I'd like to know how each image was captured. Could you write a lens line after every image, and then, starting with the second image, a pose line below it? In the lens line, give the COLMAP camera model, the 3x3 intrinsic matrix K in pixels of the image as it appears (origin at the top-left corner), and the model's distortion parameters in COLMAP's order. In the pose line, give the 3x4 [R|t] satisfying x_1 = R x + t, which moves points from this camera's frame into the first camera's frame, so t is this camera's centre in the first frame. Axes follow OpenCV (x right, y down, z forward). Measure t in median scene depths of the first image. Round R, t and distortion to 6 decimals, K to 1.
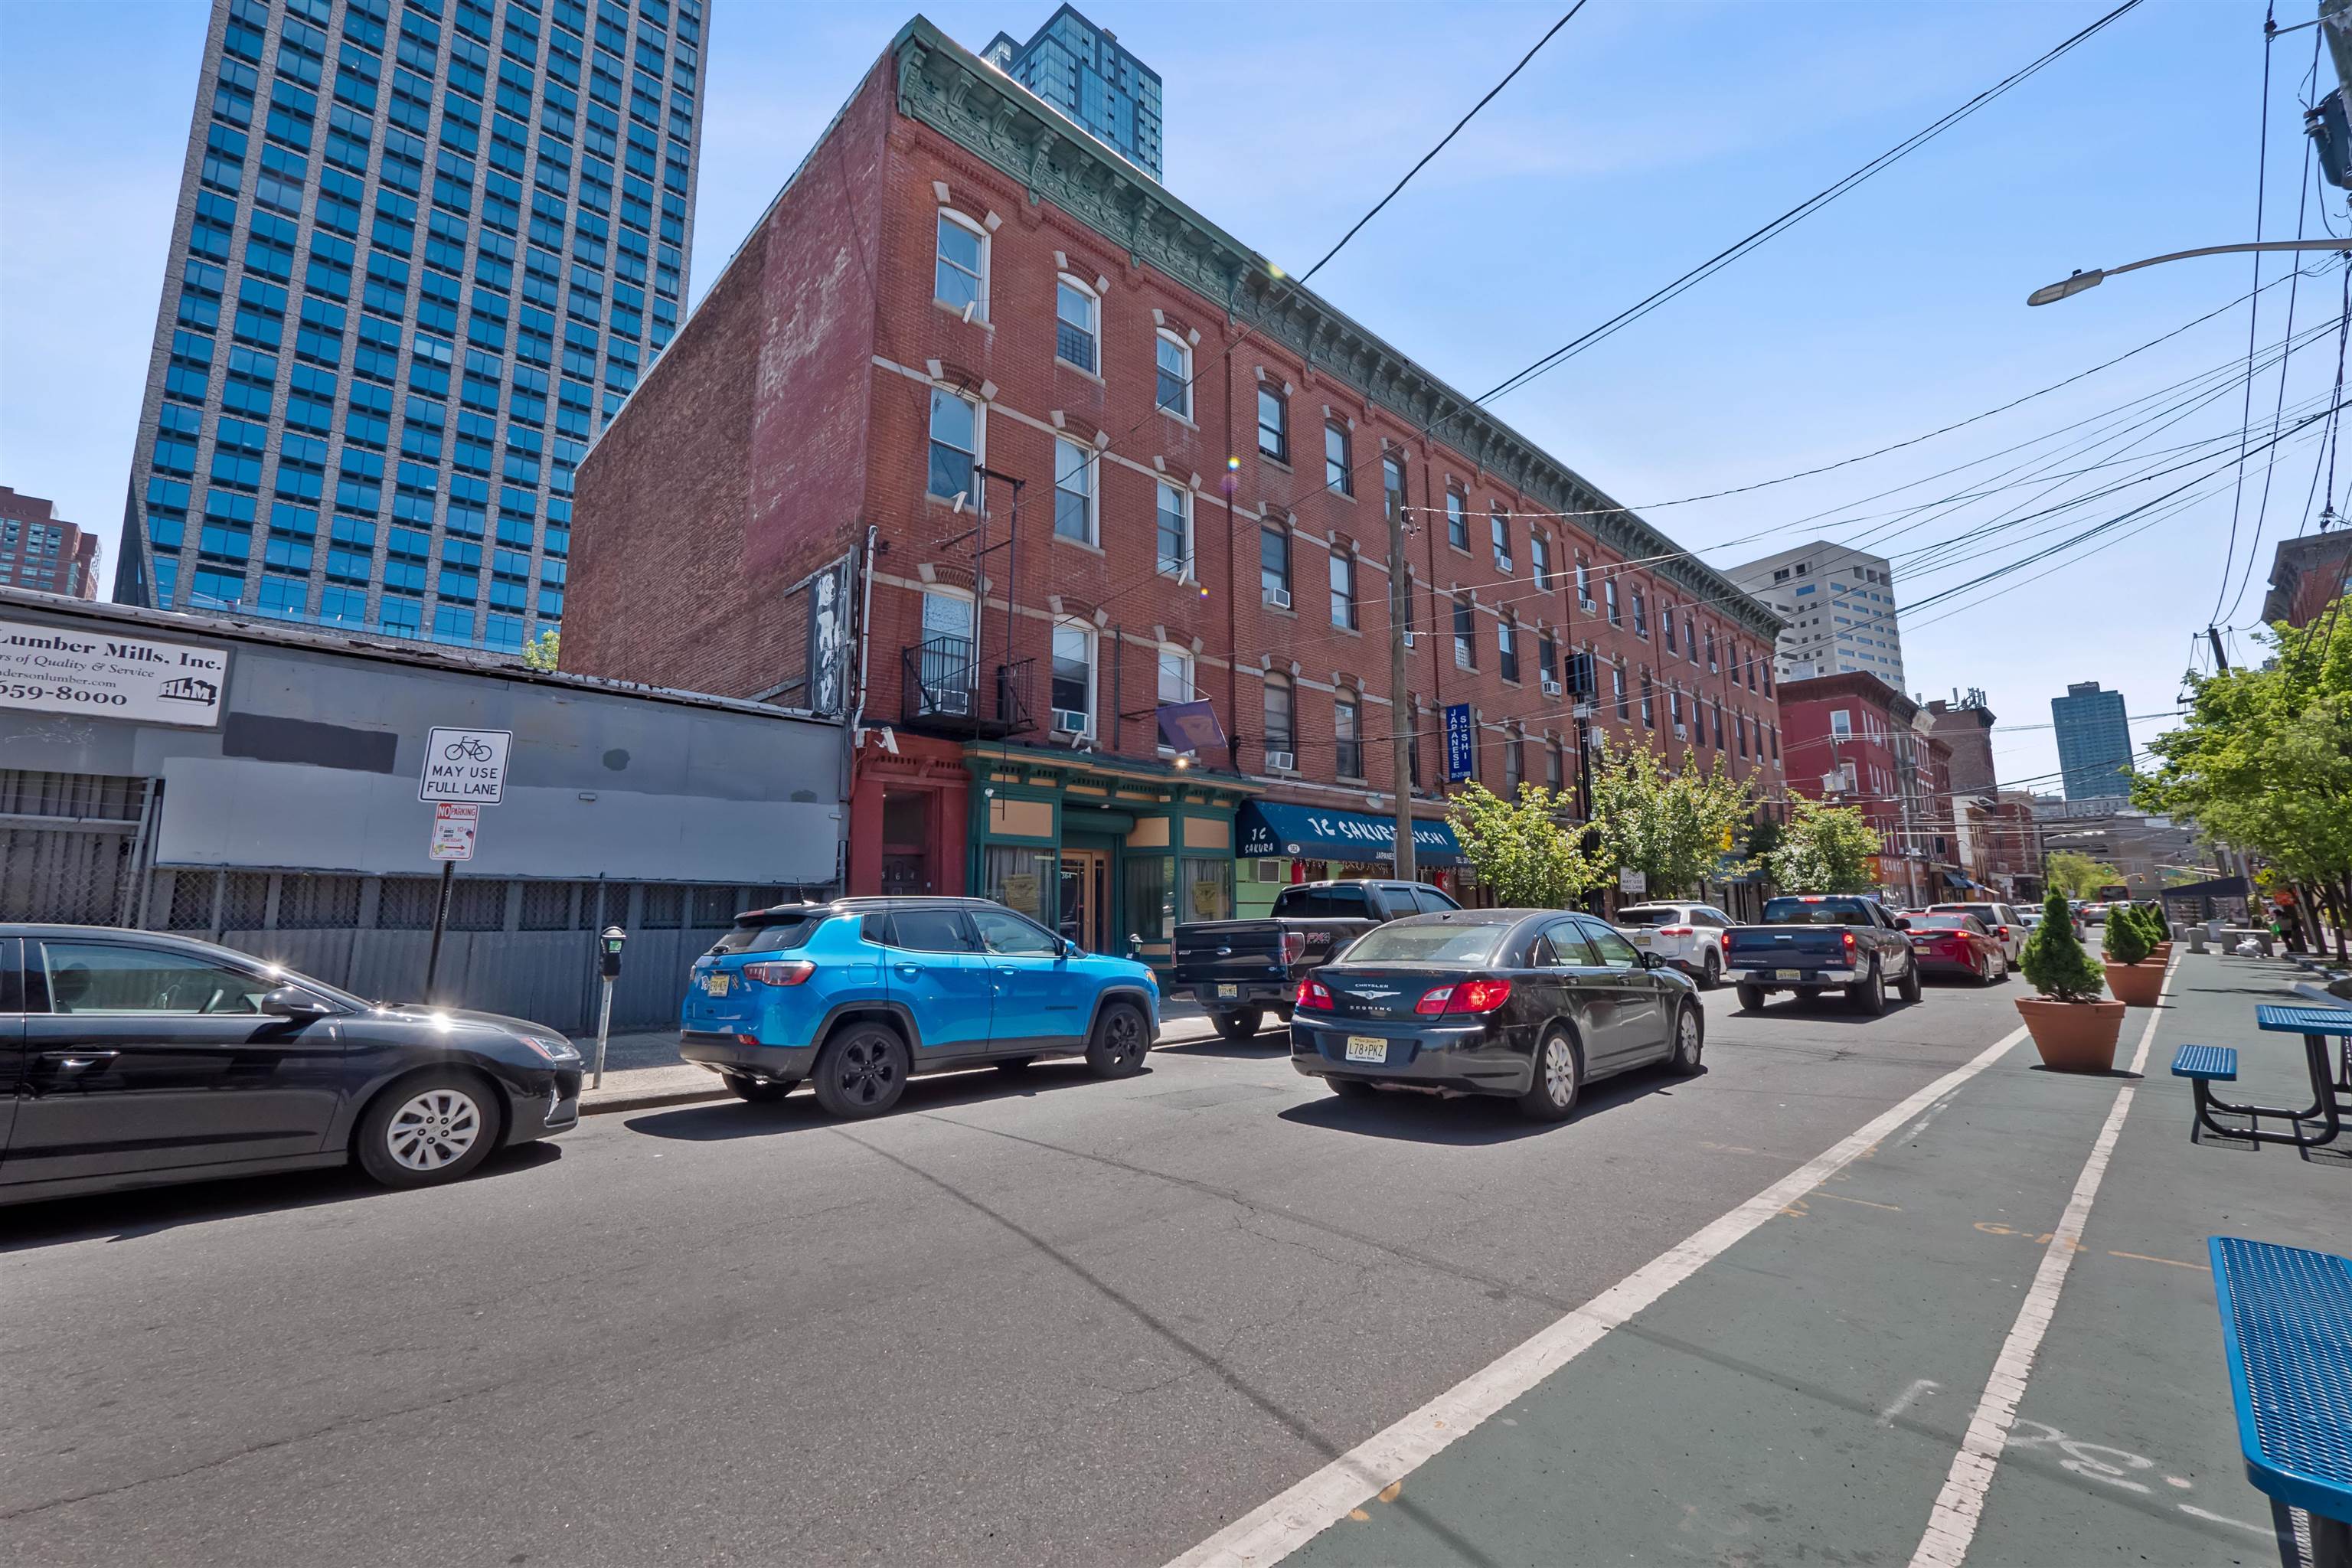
lens RADIAL K [[983.3, 0, 1144.5], [0, 983.3, 764.1], [0, 0, 1]] dist [-0.002969, -0.000168]
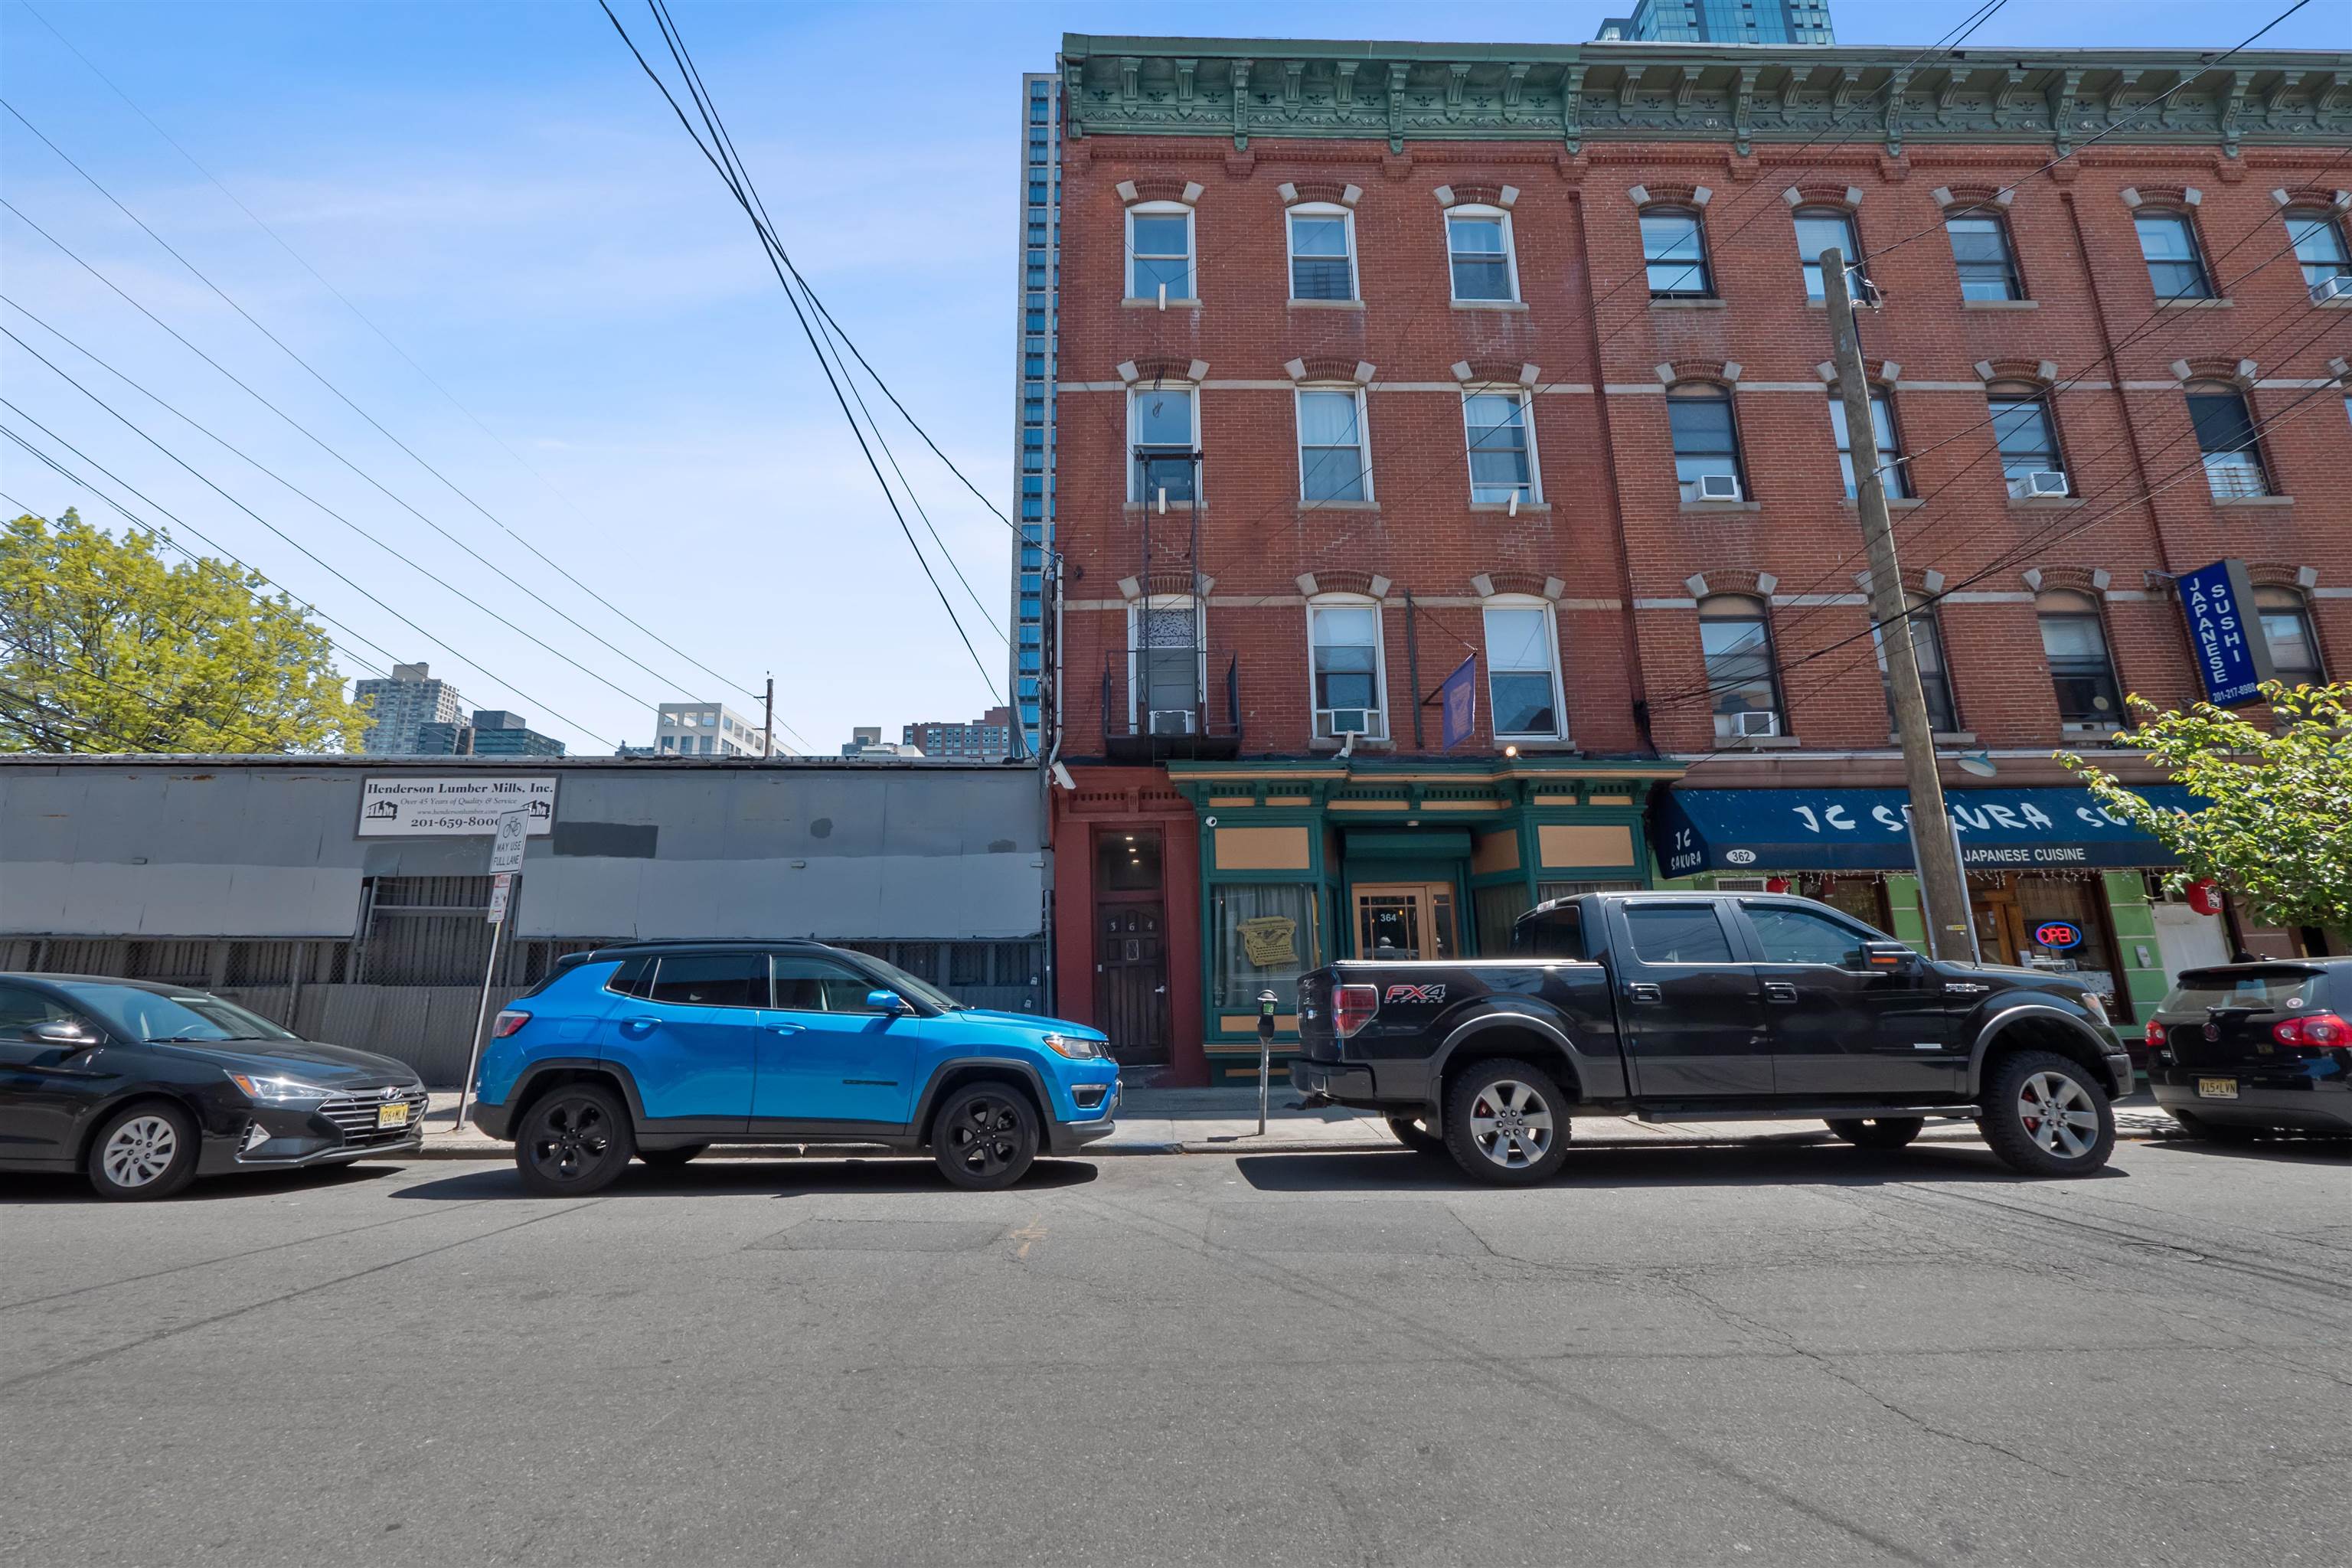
lens RADIAL K [[995.4, 0, 1174.1], [0, 995.4, 754.1], [0, 0, 1]] dist [-0.001418, 0.000328]
pose [[0.744192, -0.156883, -0.649281, 0.355845], [0.110396, 0.987548, -0.112083, 0.060147], [0.658780, 0.011733, 0.752245, 0.315870]]
